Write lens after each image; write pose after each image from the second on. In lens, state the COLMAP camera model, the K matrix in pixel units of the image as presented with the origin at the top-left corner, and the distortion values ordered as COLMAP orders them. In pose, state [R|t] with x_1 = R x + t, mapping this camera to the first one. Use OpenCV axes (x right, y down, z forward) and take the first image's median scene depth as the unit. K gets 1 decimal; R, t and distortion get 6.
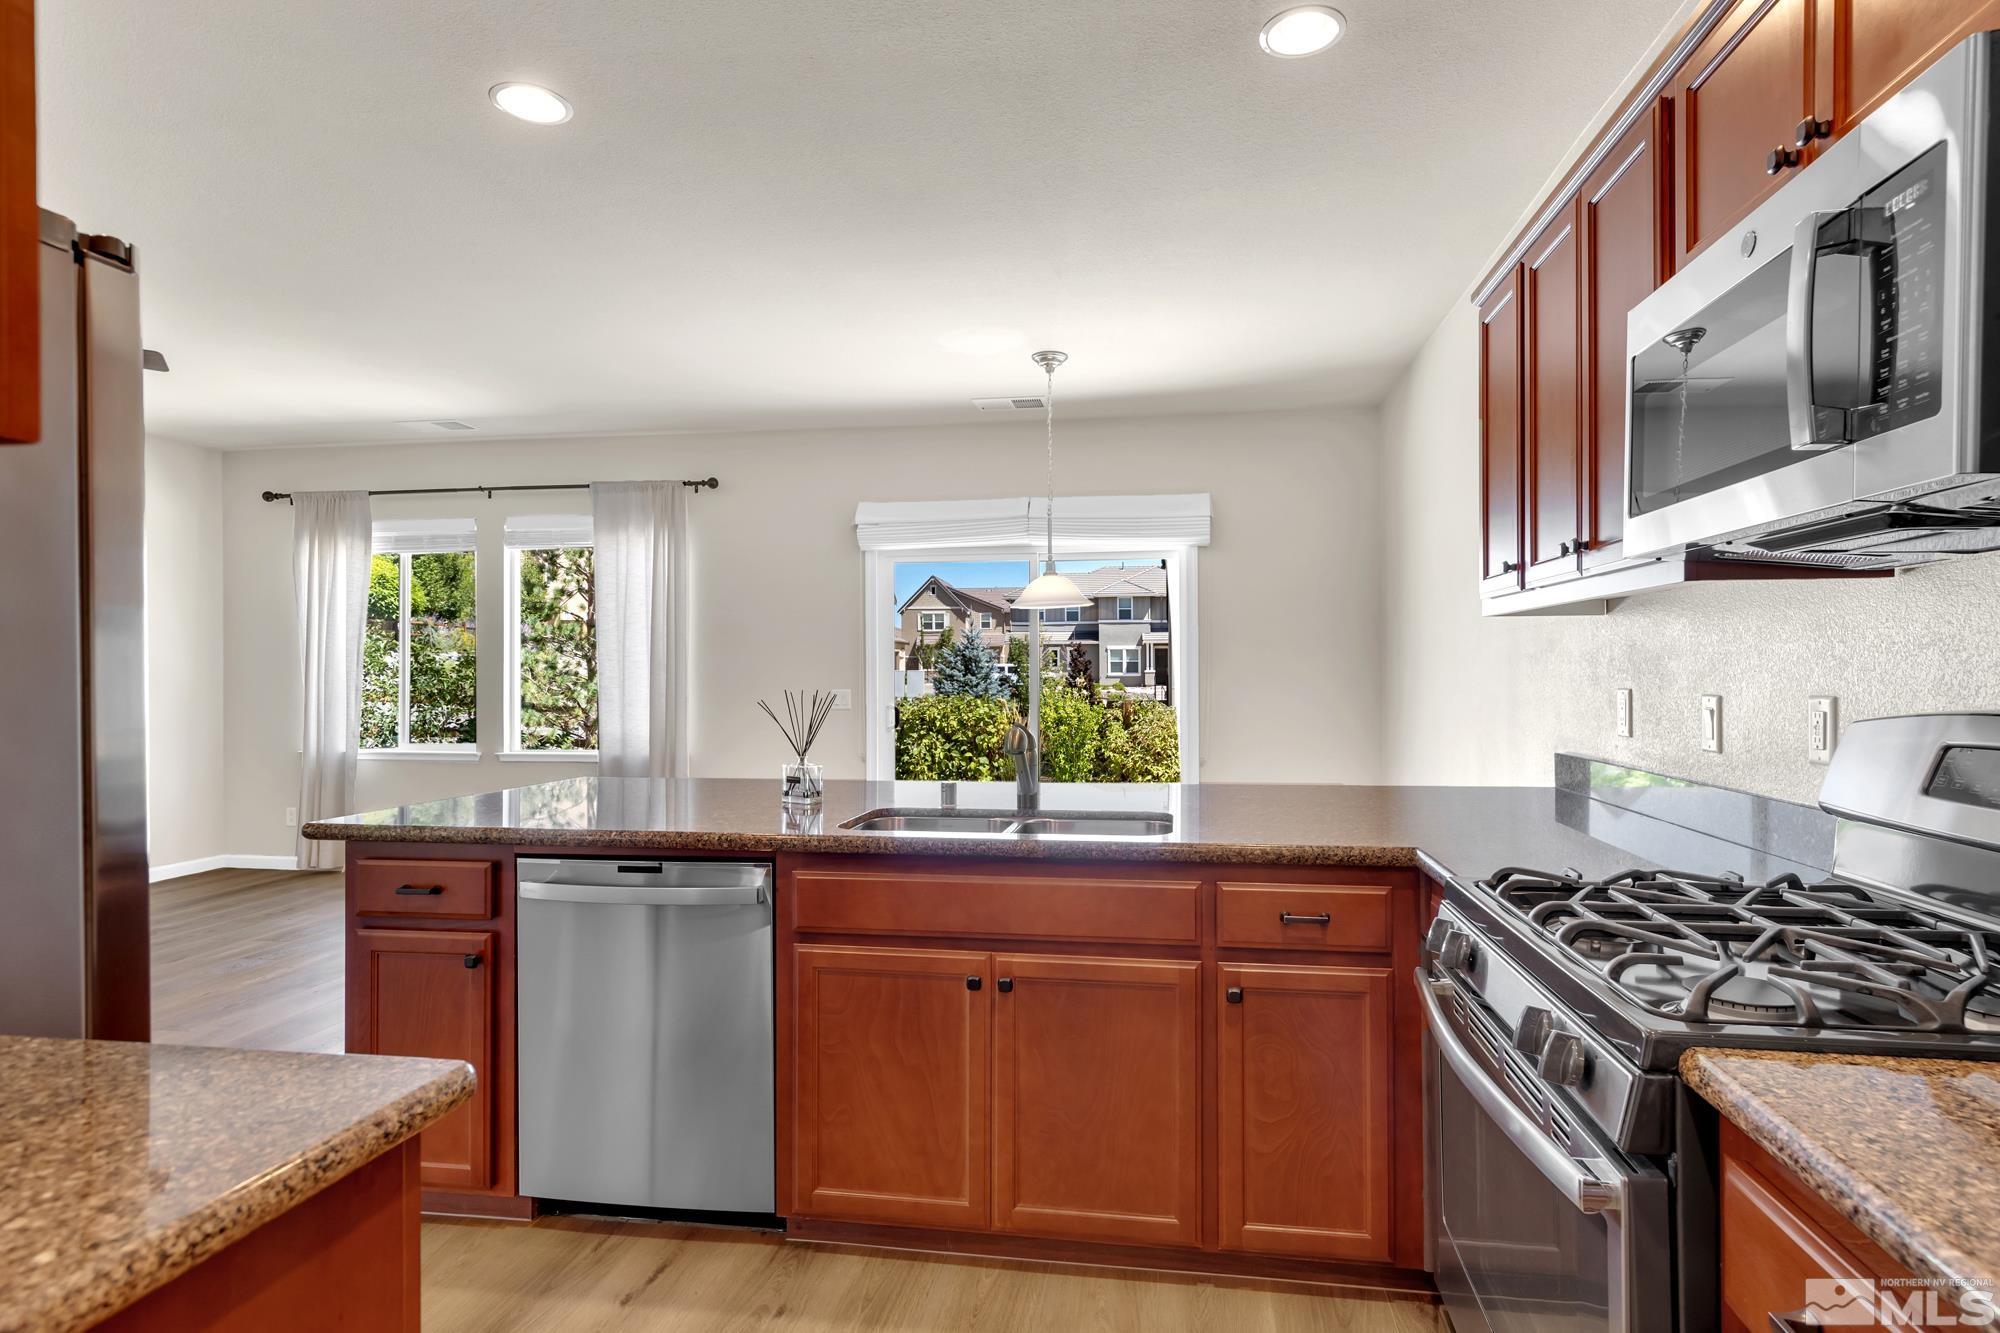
lens RADIAL K [[978.9, 0, 1000.0], [0, 978.9, 666.5], [0, 0, 1]] dist [-0.001348, -0.000706]
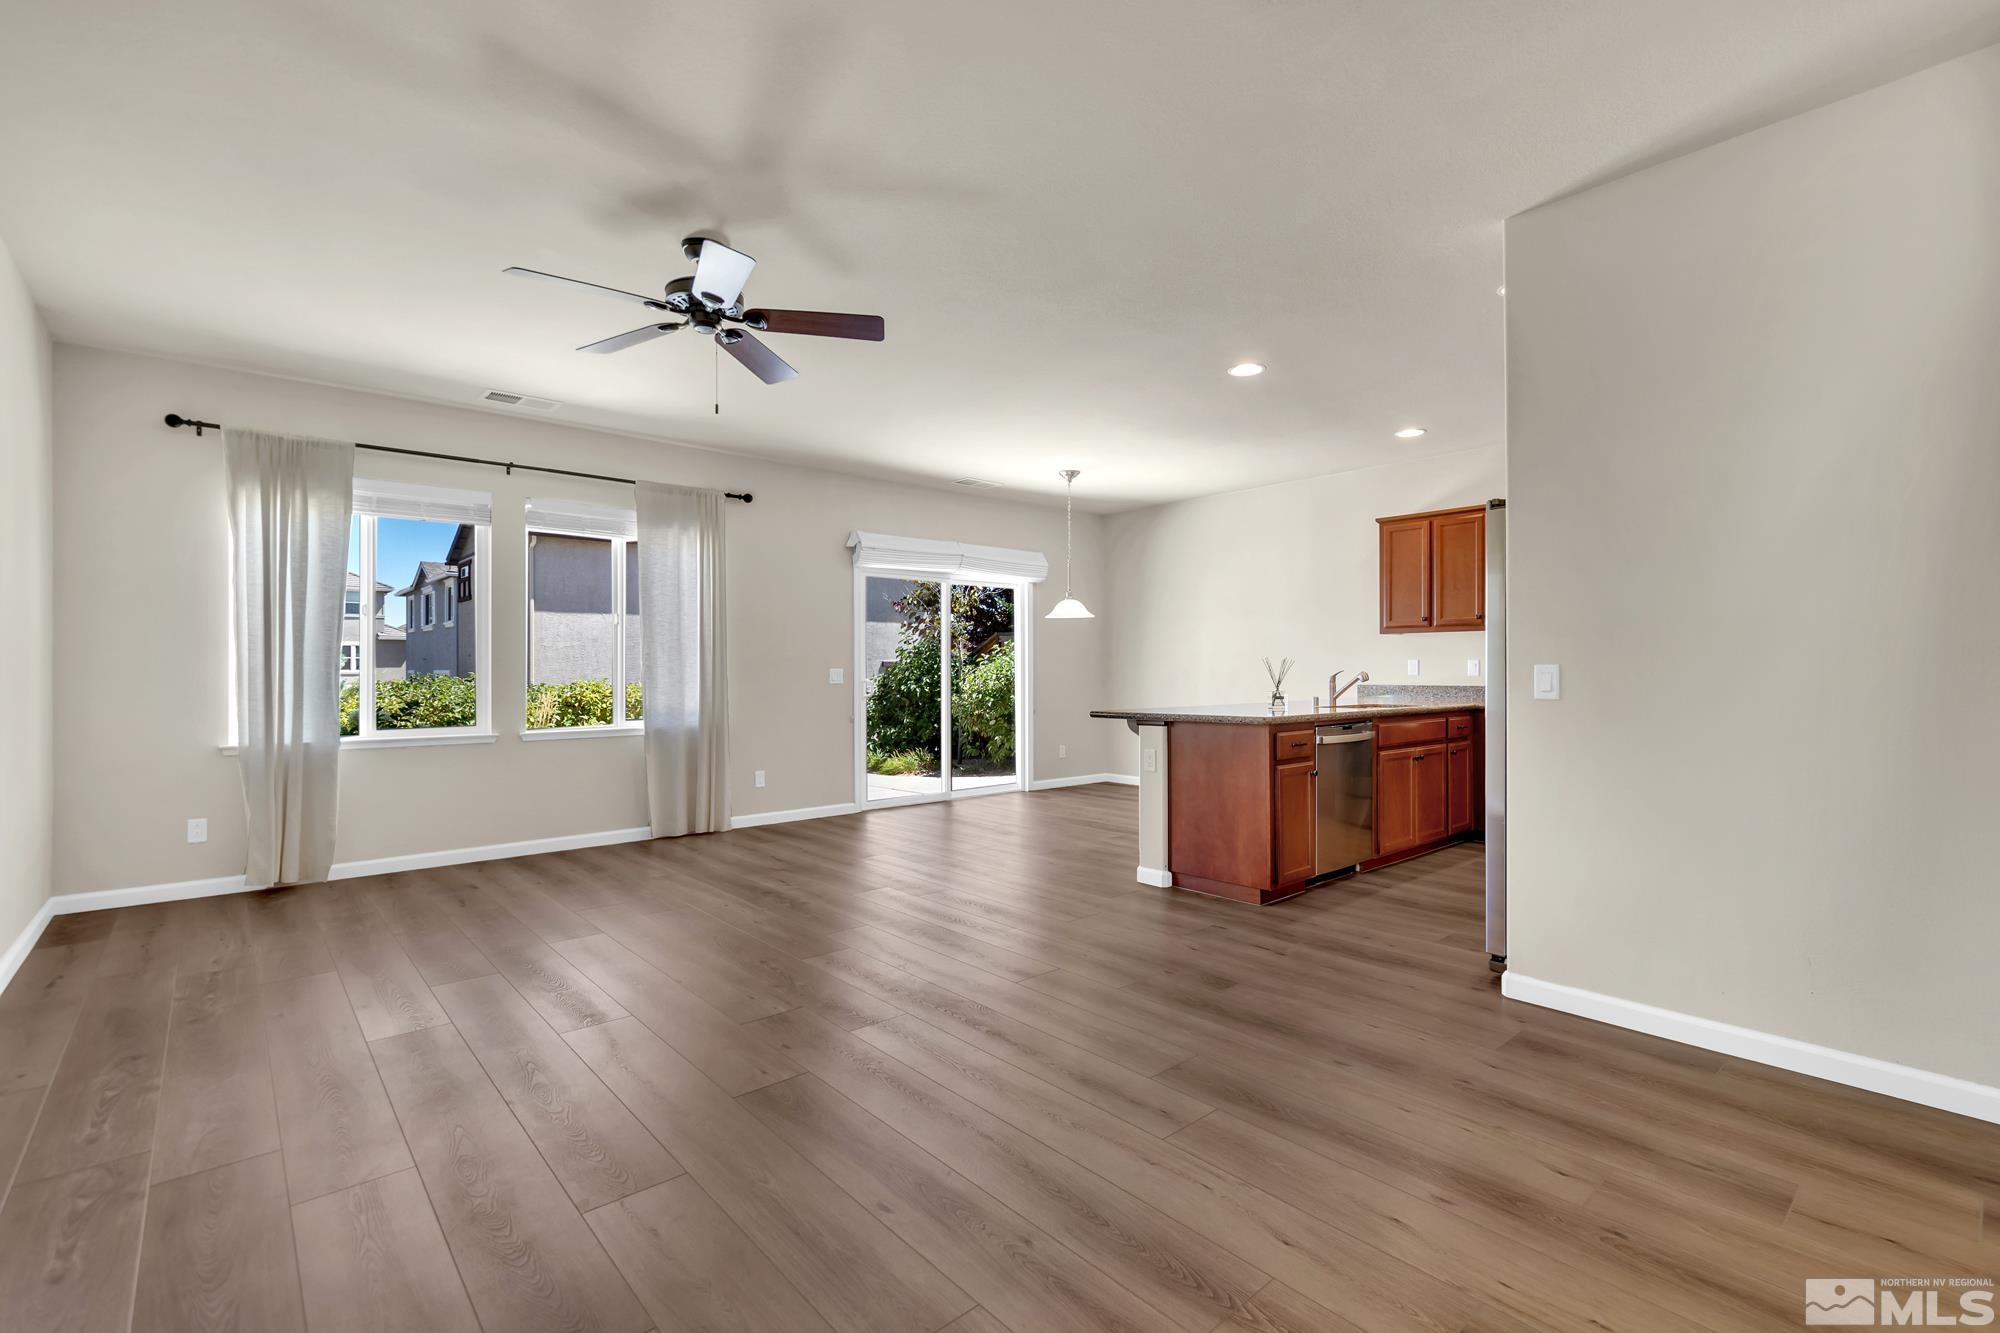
lens RADIAL K [[902.9, 0, 1000.0], [0, 902.9, 666.5], [0, 0, 1]] dist [0.002738, 0.000524]
pose [[0.657406, 0.005478, 0.753516, -0.914828], [-0.005650, 0.999981, -0.002341, 0.019201], [-0.753515, -0.002718, 0.657425, 0.041137]]
